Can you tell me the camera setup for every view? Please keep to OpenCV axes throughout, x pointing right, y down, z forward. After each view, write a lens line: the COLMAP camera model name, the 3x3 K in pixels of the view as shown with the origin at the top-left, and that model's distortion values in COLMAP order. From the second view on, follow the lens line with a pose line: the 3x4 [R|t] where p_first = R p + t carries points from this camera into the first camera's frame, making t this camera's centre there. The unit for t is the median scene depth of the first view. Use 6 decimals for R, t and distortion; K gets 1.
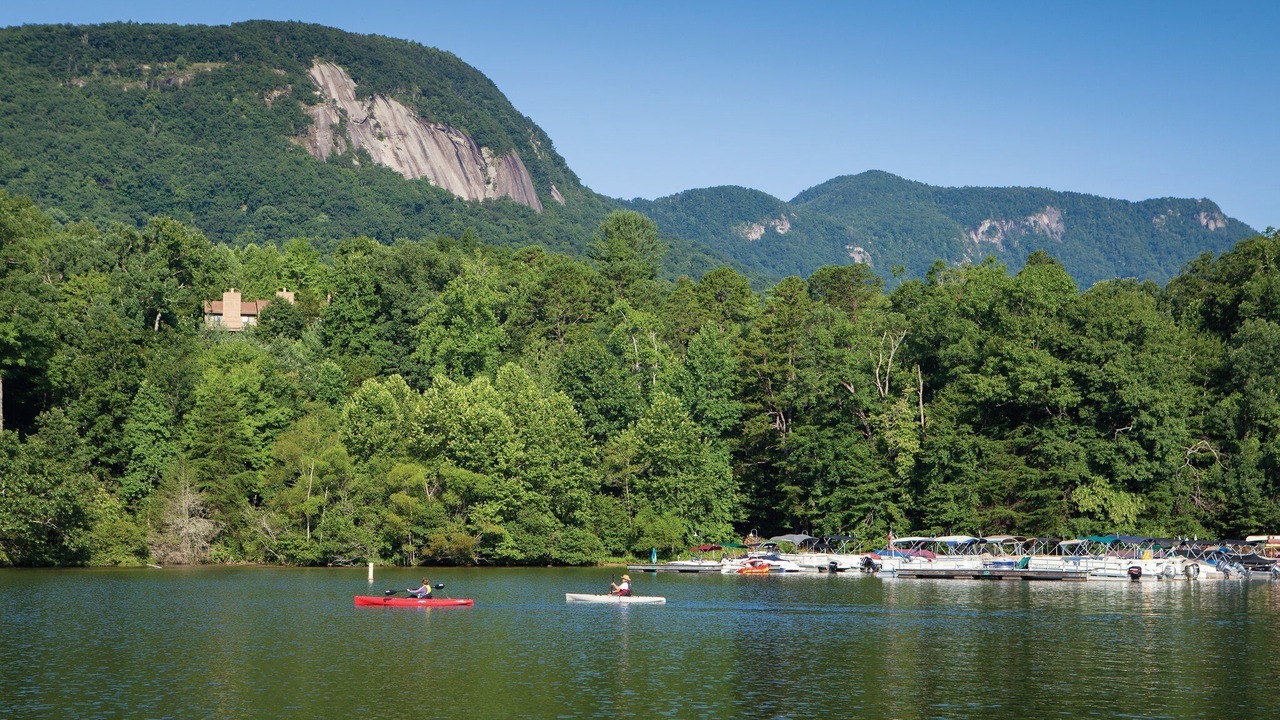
lens RADIAL K [[1345.0, 0, 640.0], [0, 1345.0, 360.0], [0, 0, 1]] dist [0.022350, -0.008980]
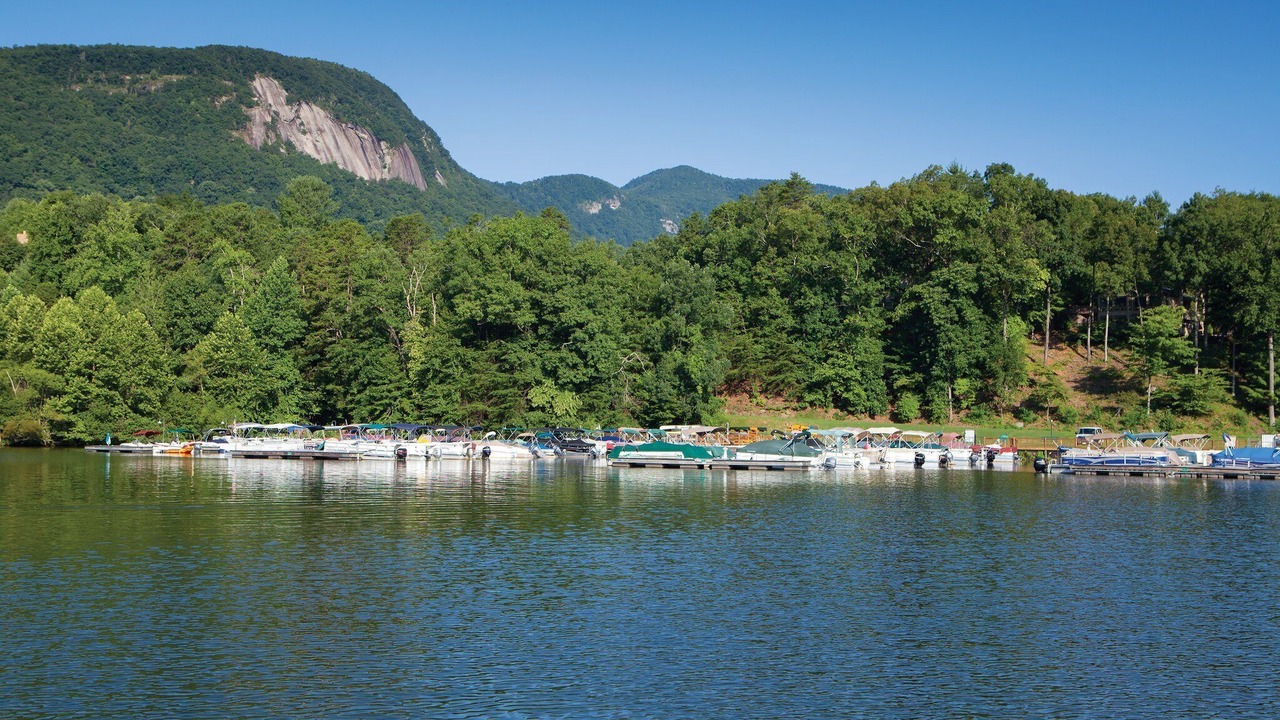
lens RADIAL K [[930.7, 0, 703.8], [0, 930.7, 326.0], [0, 0, 1]] dist [-0.023179, 0.007262]
pose [[0.998041, 0.010927, 0.061597, 0.164428], [-0.012286, 0.999688, 0.021733, 0.005224], [-0.061341, -0.022447, 0.997864, 0.038300]]
